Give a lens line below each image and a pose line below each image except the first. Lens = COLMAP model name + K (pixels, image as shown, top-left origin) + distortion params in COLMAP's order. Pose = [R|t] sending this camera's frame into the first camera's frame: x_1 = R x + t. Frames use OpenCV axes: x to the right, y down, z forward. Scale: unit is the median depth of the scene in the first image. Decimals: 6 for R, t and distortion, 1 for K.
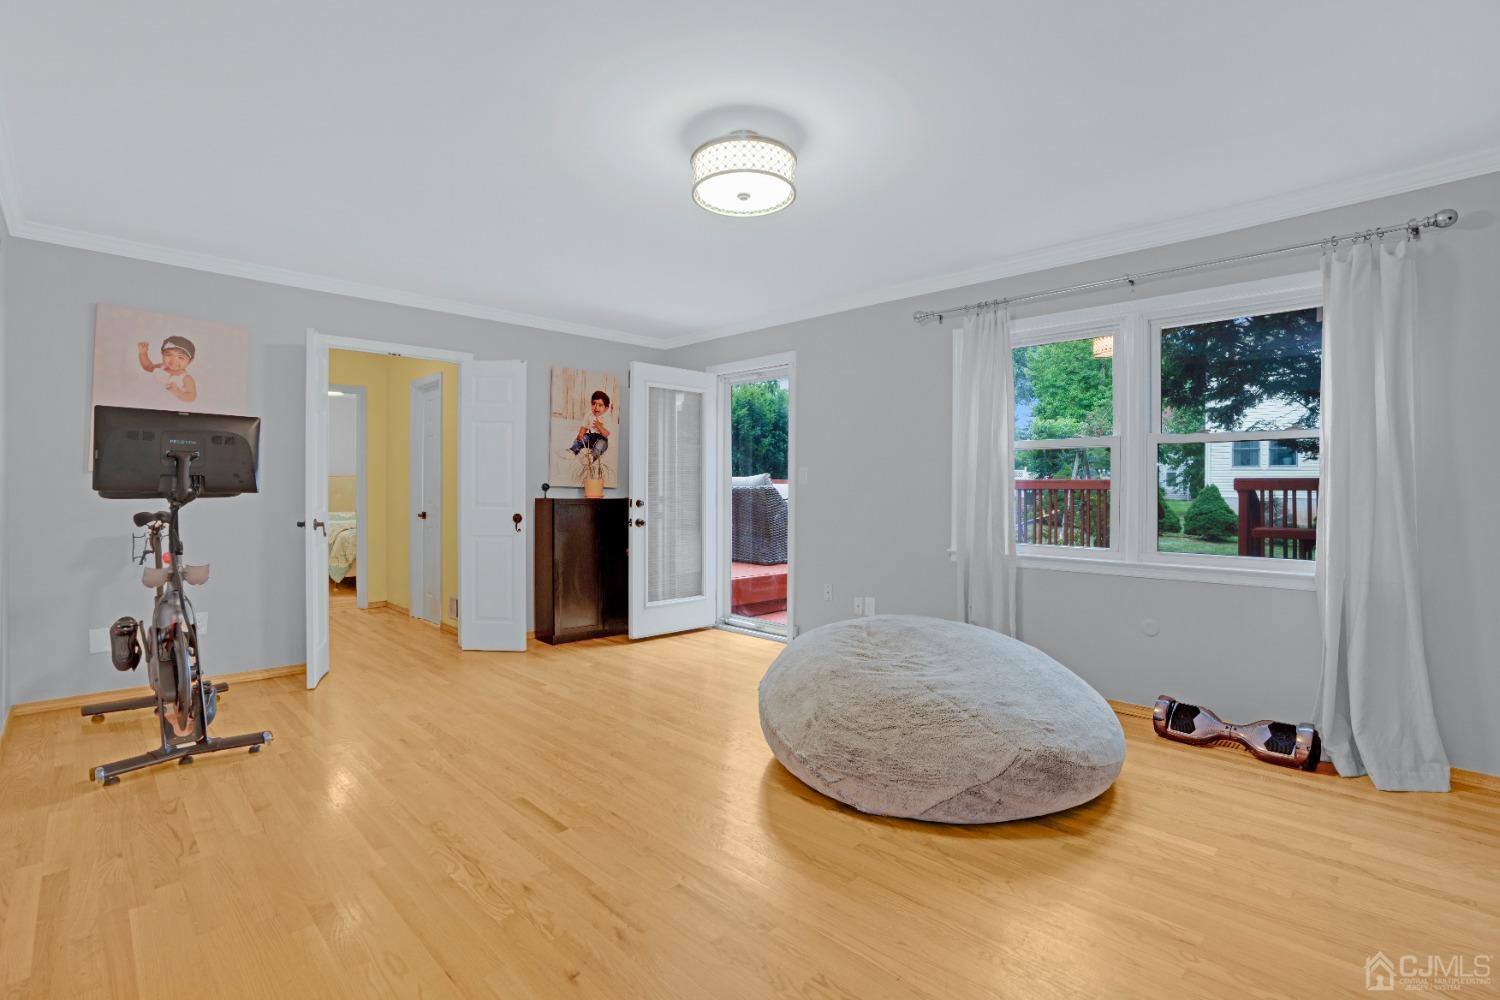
lens RADIAL K [[689.1, 0, 745.8], [0, 689.1, 498.0], [0, 0, 1]] dist [-0.038468, 0.002434]
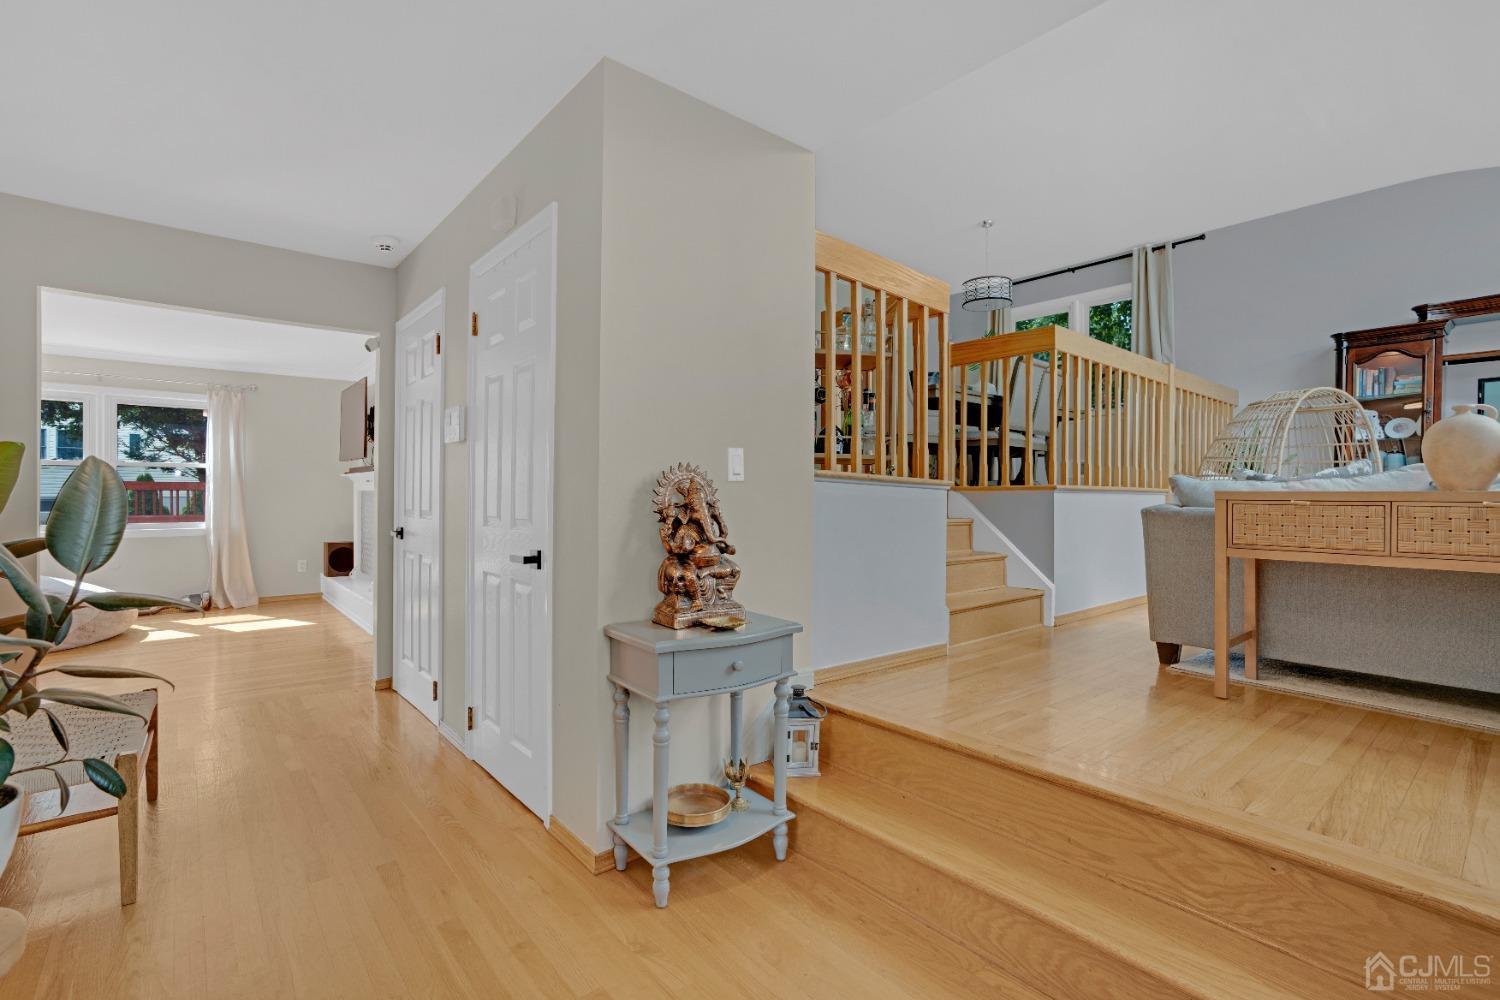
lens RADIAL K [[689.1, 0, 749.6], [0, 689.1, 495.9], [0, 0, 1]] dist [-0.038468, 0.002434]
pose [[0.143204, -0.009601, 0.989647, -1.249615], [0.006096, 0.999943, 0.008819, -0.010795], [-0.989674, 0.004770, 0.143254, -1.262580]]
